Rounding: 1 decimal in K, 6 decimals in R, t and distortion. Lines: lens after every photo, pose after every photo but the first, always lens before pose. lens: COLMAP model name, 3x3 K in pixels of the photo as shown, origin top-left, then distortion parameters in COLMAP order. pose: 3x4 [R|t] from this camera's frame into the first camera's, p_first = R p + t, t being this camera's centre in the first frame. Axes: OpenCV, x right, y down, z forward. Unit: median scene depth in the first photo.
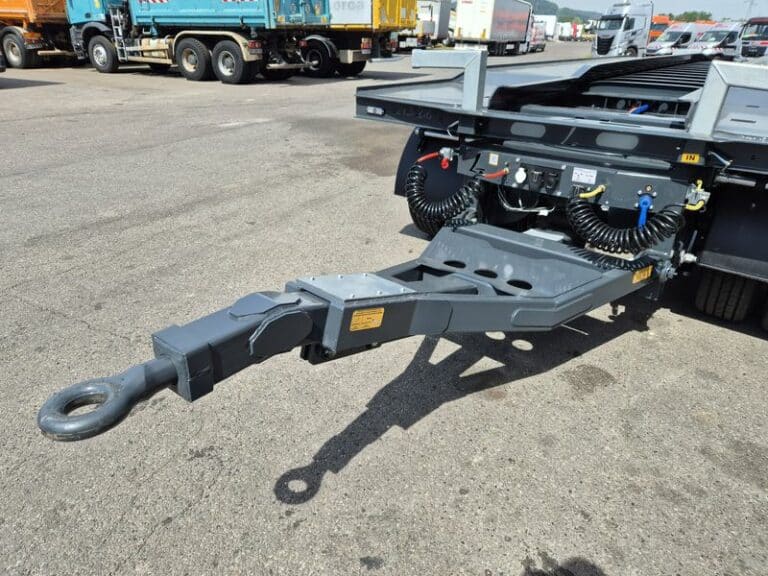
lens RADIAL K [[509.6, 0, 386.7], [0, 509.6, 291.6], [0, 0, 1]] dist [0.056840, -0.047841]
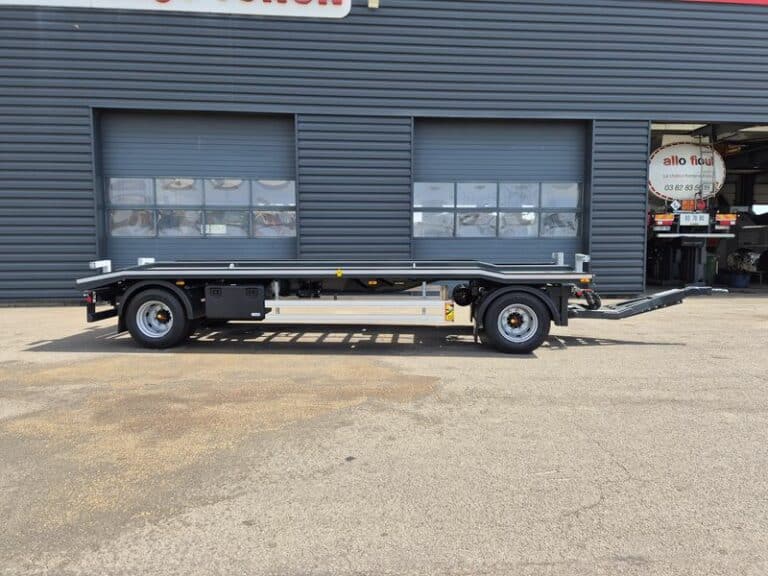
lens RADIAL K [[509.6, 0, 382.4], [0, 509.6, 283.5], [0, 0, 1]] dist [0.056840, -0.047841]
pose [[-0.526476, -0.091948, 0.845204, -0.259672], [0.376275, 0.866271, 0.328621, -0.251646], [-0.762391, 0.491040, -0.421472, 0.467297]]
